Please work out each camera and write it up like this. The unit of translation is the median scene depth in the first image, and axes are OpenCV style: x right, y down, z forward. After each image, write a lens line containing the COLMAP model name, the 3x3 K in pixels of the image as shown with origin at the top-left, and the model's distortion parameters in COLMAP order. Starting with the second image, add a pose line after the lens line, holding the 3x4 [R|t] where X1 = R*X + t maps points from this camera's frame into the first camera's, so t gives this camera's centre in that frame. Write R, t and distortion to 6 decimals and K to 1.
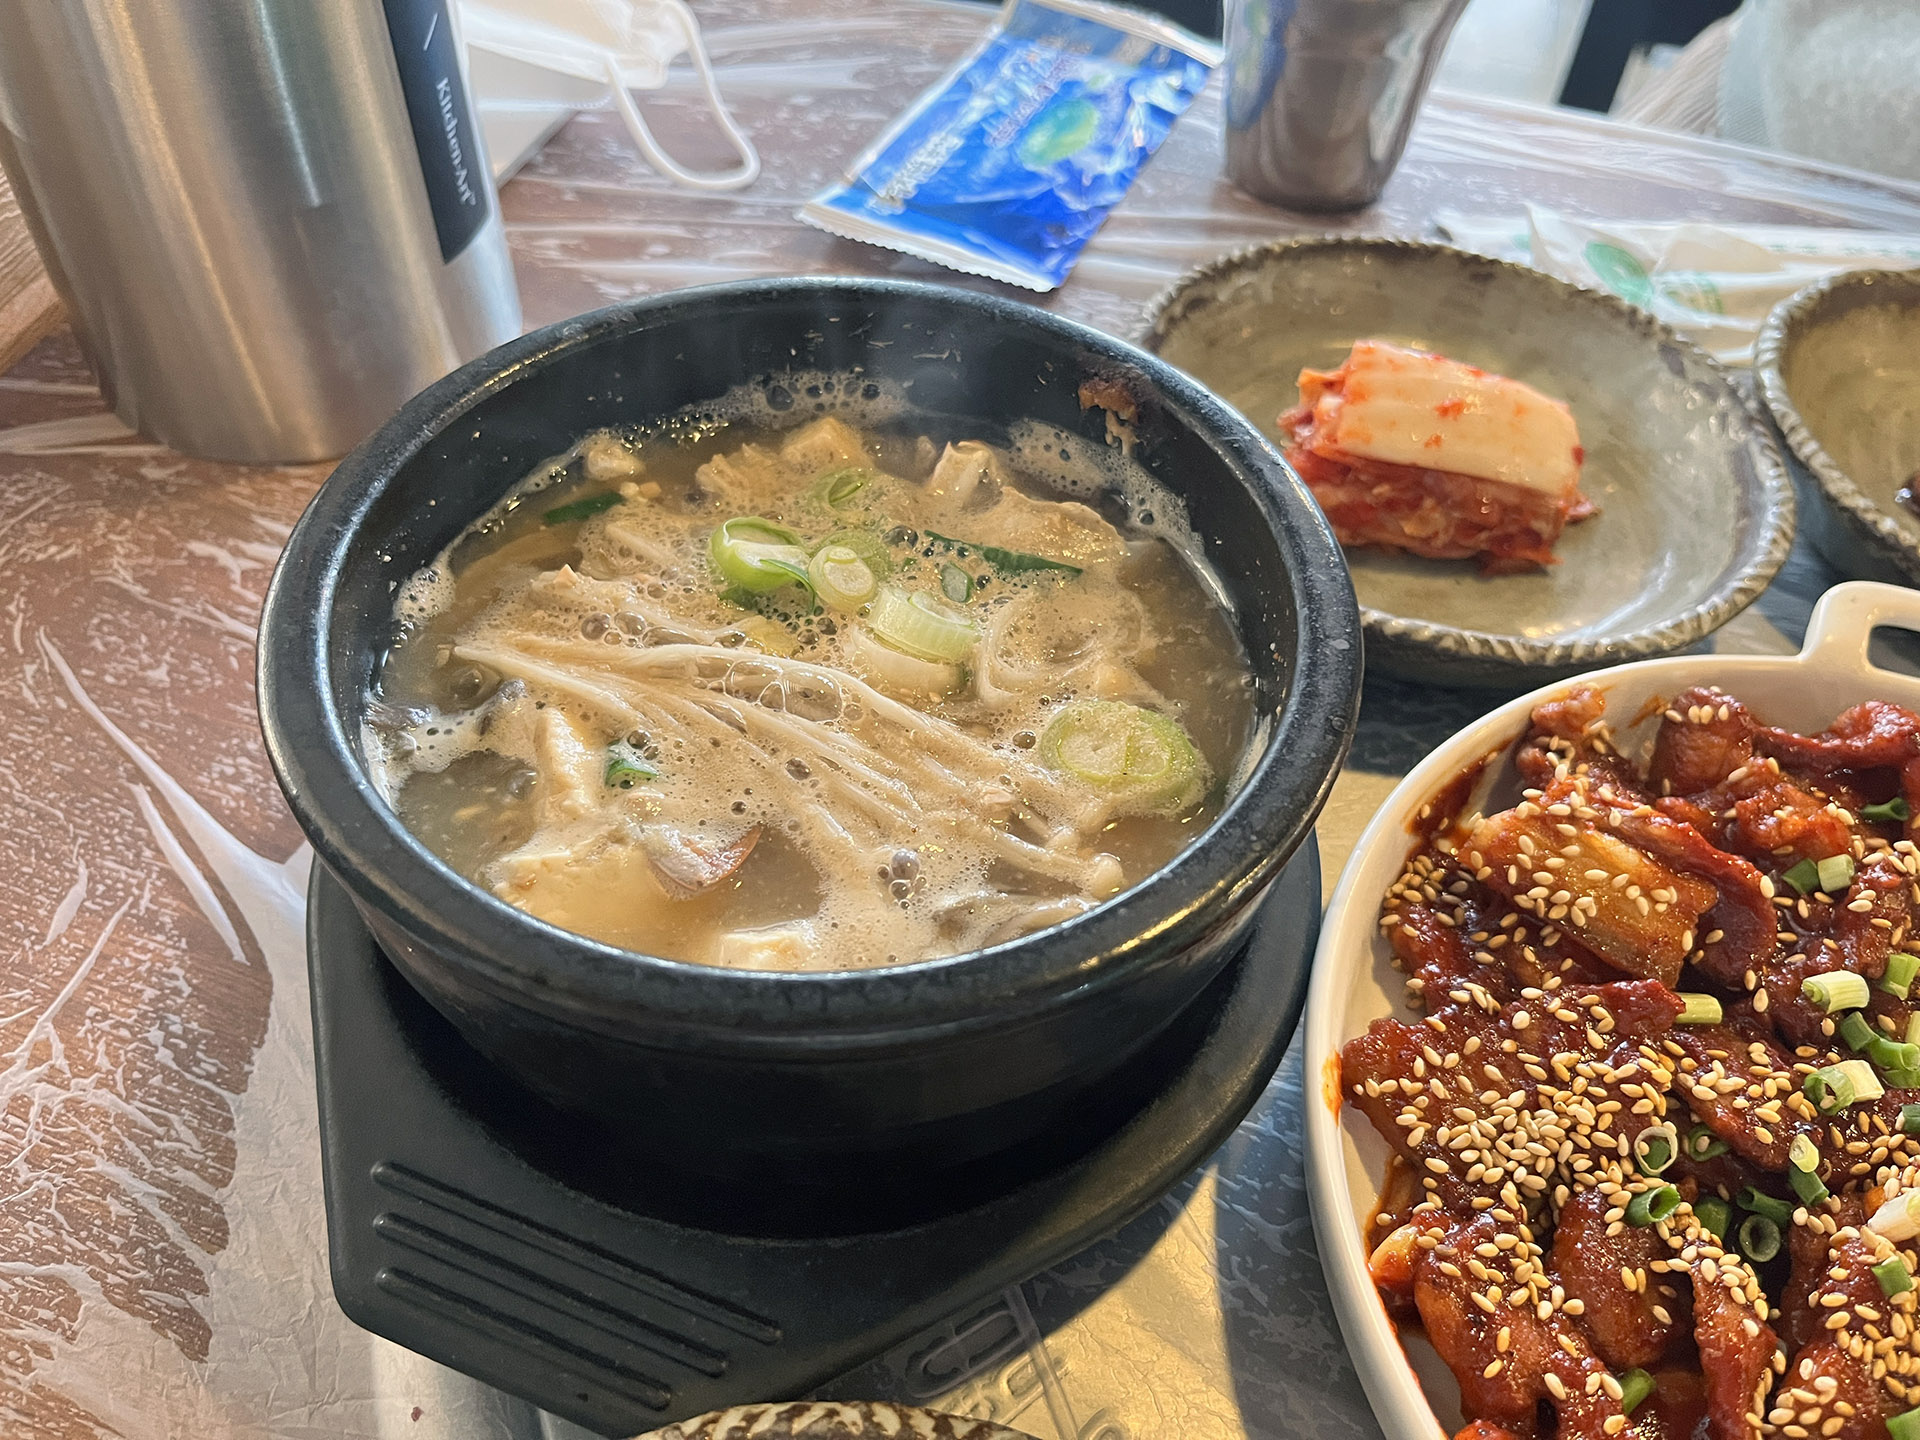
lens RADIAL K [[1504.6, 0, 965.2], [0, 1504.6, 716.1], [0, 0, 1]] dist [0.054267, -0.114430]
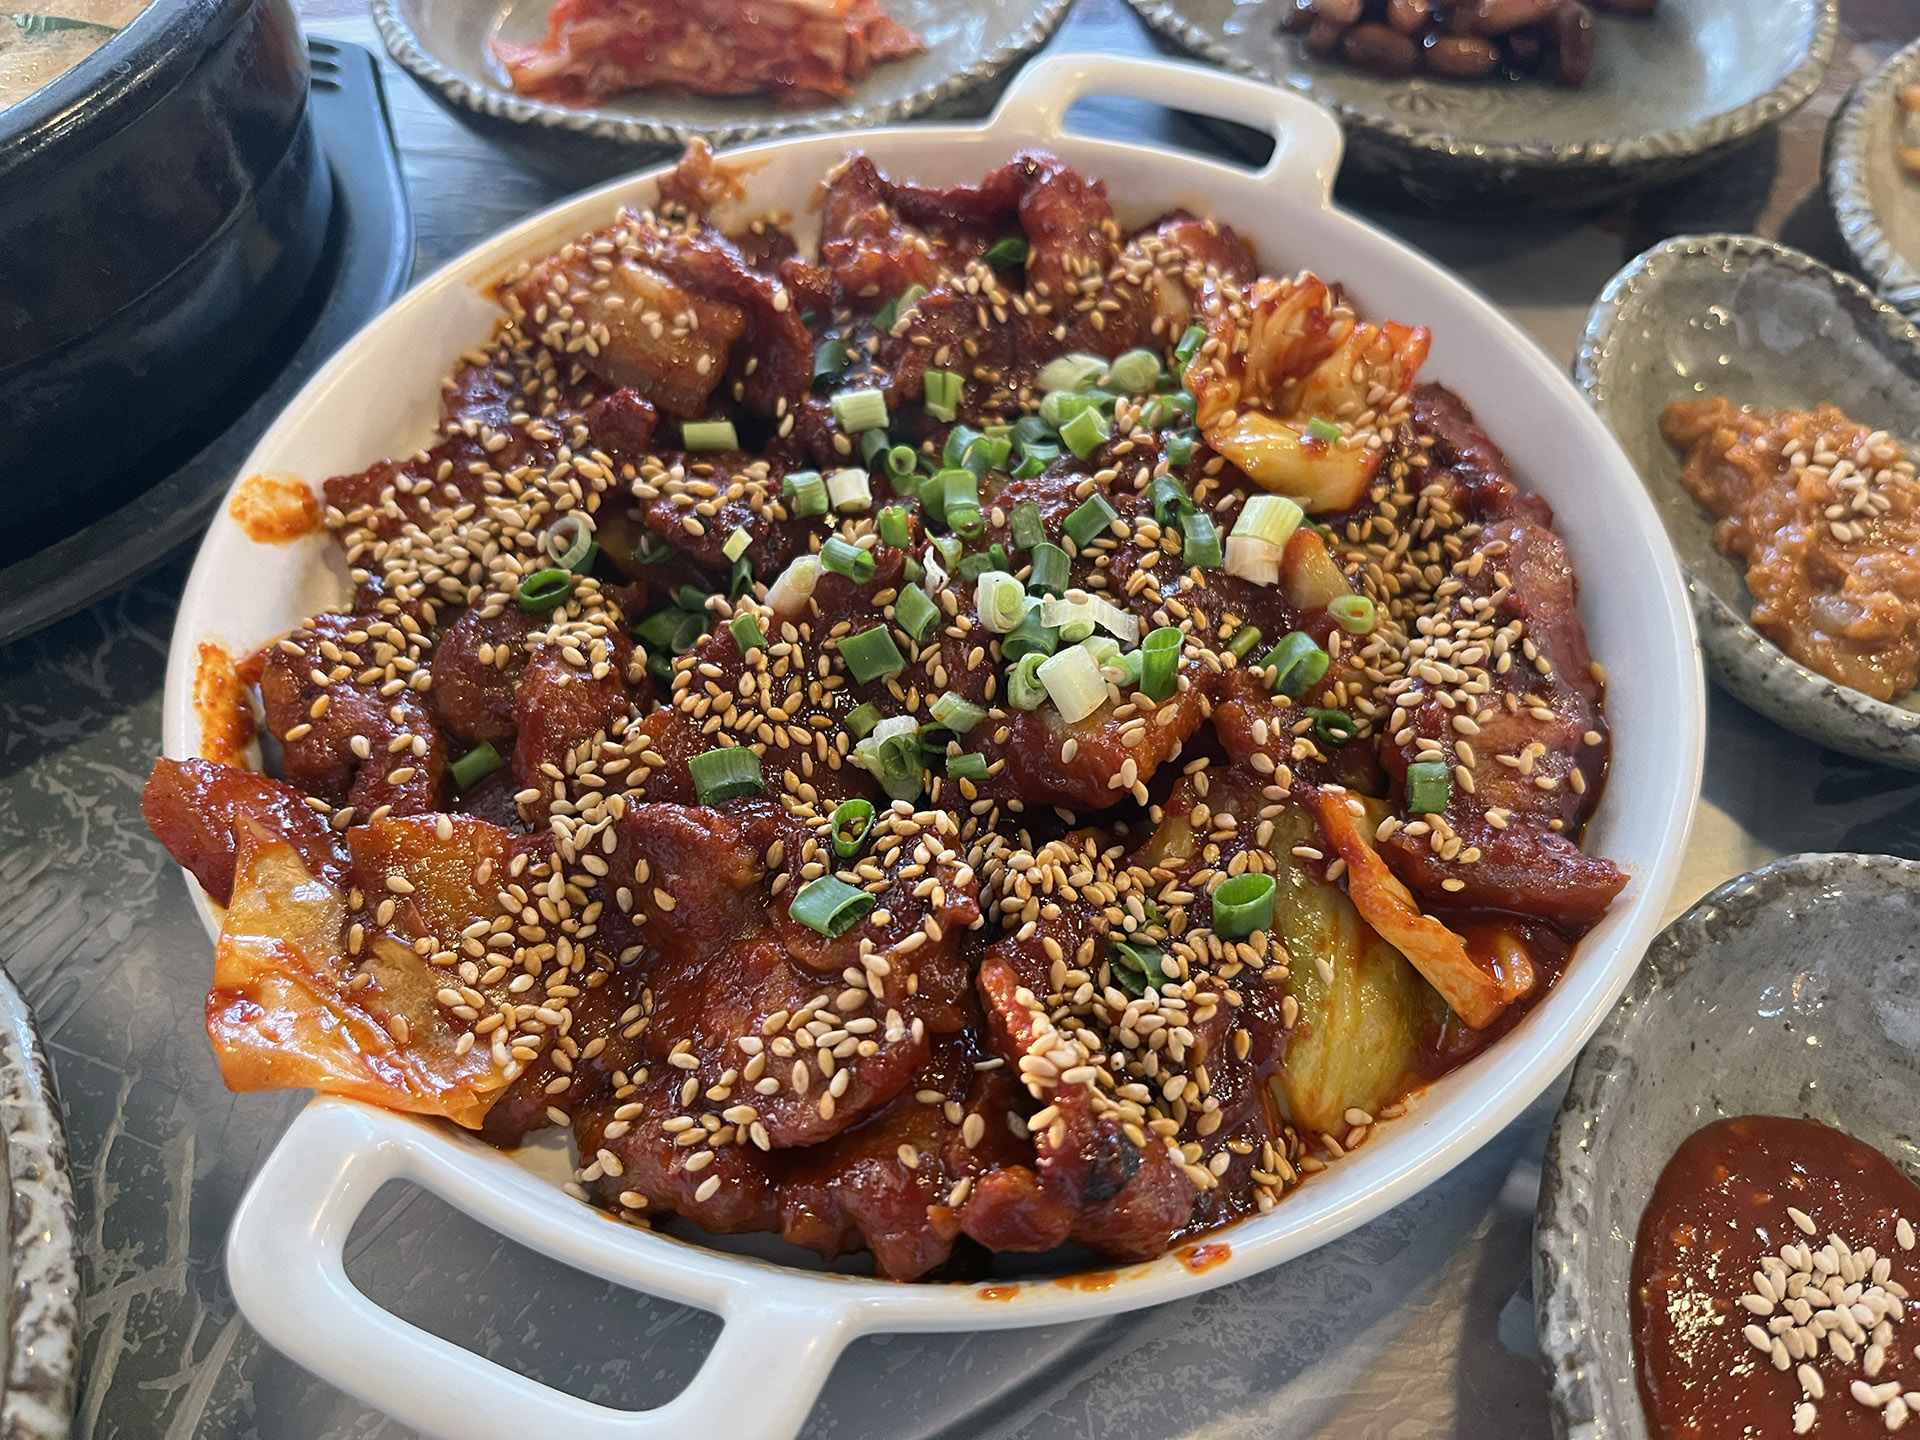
lens RADIAL K [[1470.5, 0, 975.7], [0, 1470.5, 718.8], [0, 0, 1]] dist [0.055619, -0.093543]
pose [[0.998401, -0.040741, -0.039177, 0.668175], [0.043308, 0.996806, 0.067092, 0.311747], [0.036319, -0.068682, 0.996977, 0.073425]]
